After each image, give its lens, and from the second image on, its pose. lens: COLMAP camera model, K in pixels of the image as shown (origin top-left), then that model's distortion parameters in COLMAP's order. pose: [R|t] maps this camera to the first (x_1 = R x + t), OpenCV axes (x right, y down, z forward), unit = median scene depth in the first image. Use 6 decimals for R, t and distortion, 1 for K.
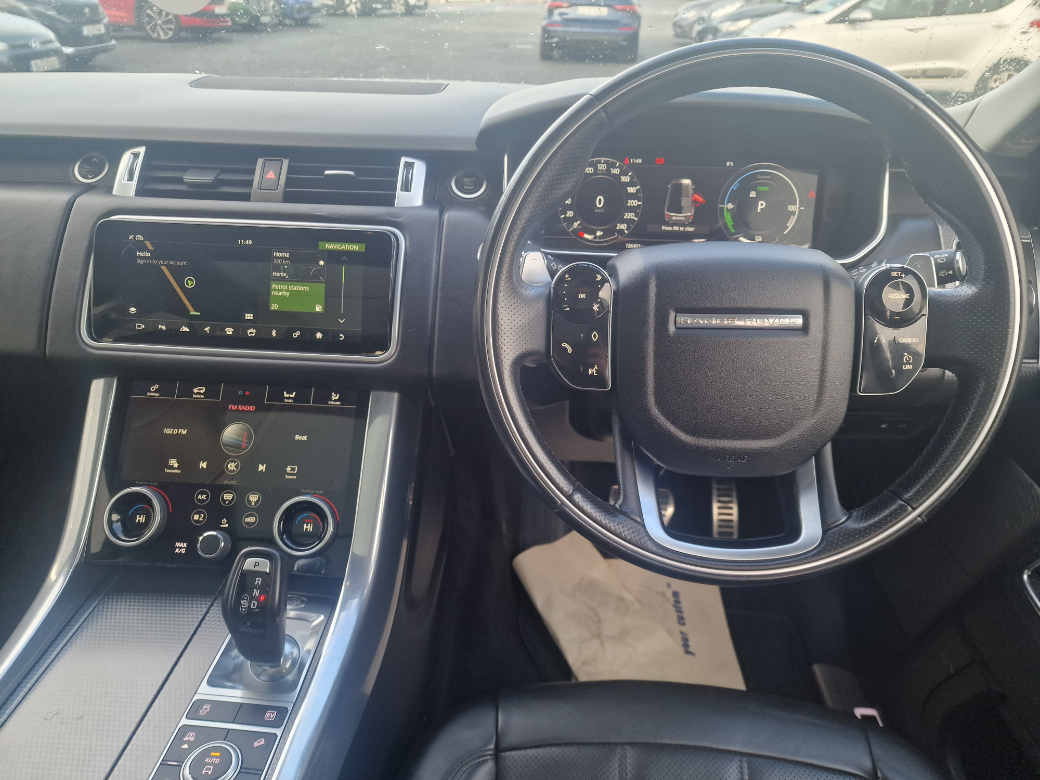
lens RADIAL K [[700.1, 0, 515.3], [0, 700.1, 403.1], [0, 0, 1]] dist [0.038464, -0.047125]
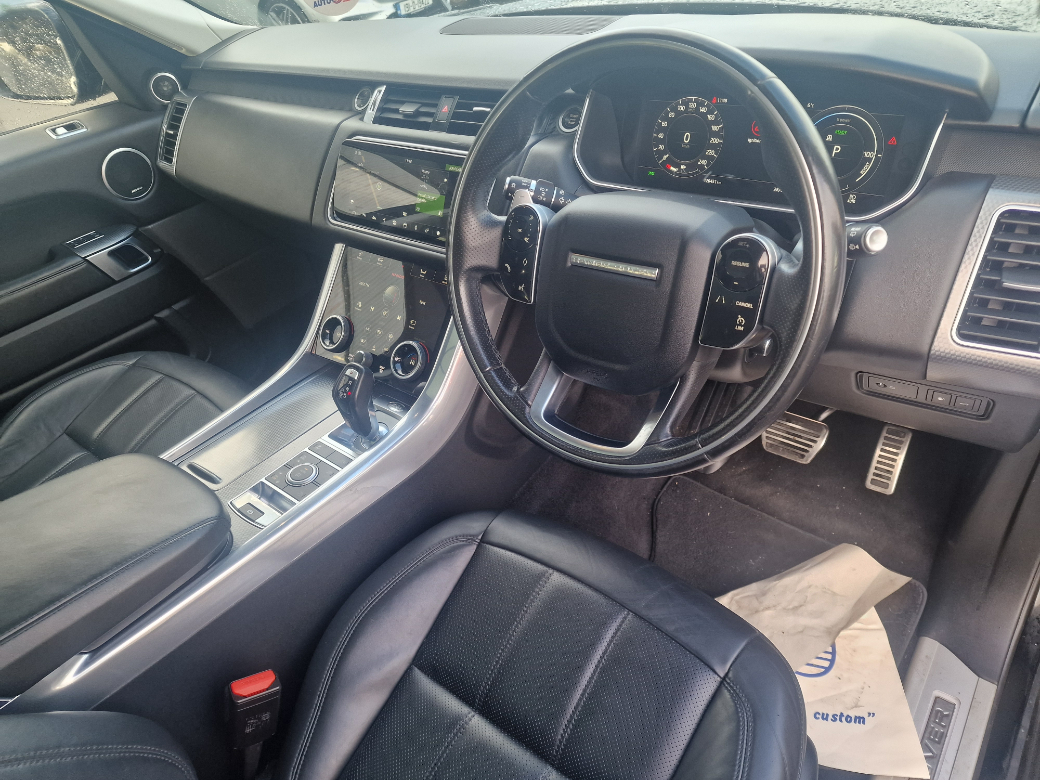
lens RADIAL K [[701.4, 0, 520.0], [0, 701.4, 390.0], [0, 0, 1]] dist [0.019545, -0.001097]
pose [[0.816556, 0.237047, -0.526351, 0.664951], [-0.153294, 0.968104, 0.198180, -0.093527], [0.556540, -0.081139, 0.826849, -0.106762]]
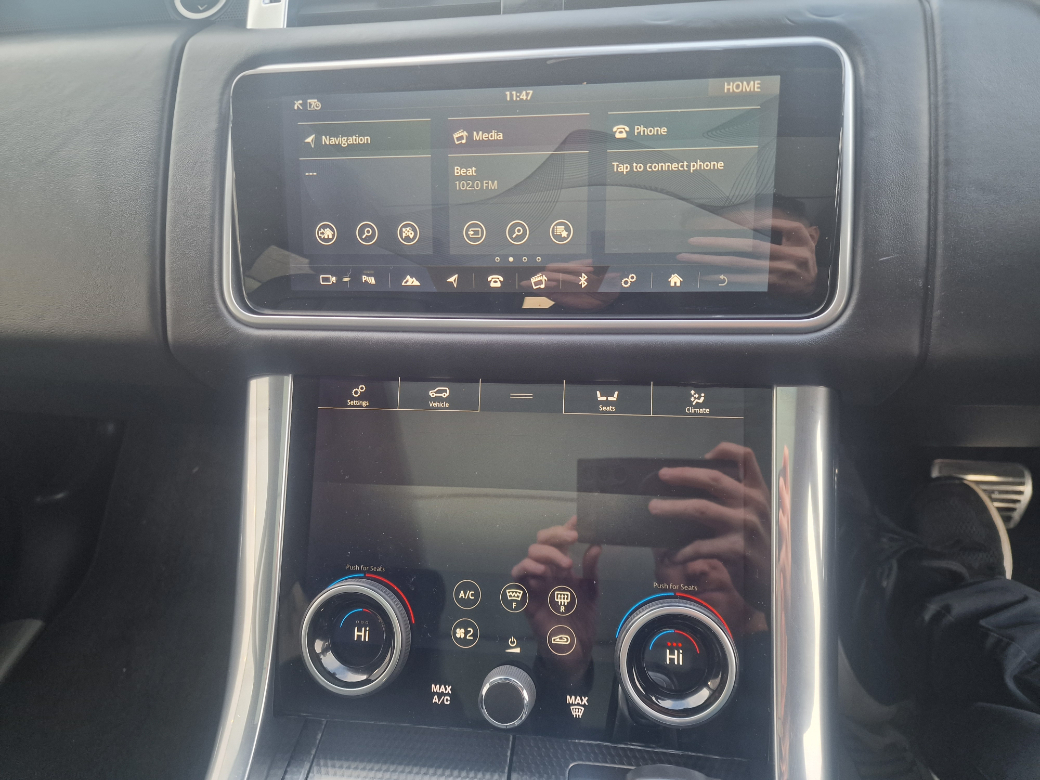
lens RADIAL K [[700.1, 0, 515.3], [0, 700.1, 403.1], [0, 0, 1]] dist [0.038464, -0.047125]
pose [[0.992842, -0.029348, -0.115776, -0.326550], [0.044610, 0.990310, 0.131516, -0.078548], [0.110795, -0.135739, 0.984530, 0.472391]]
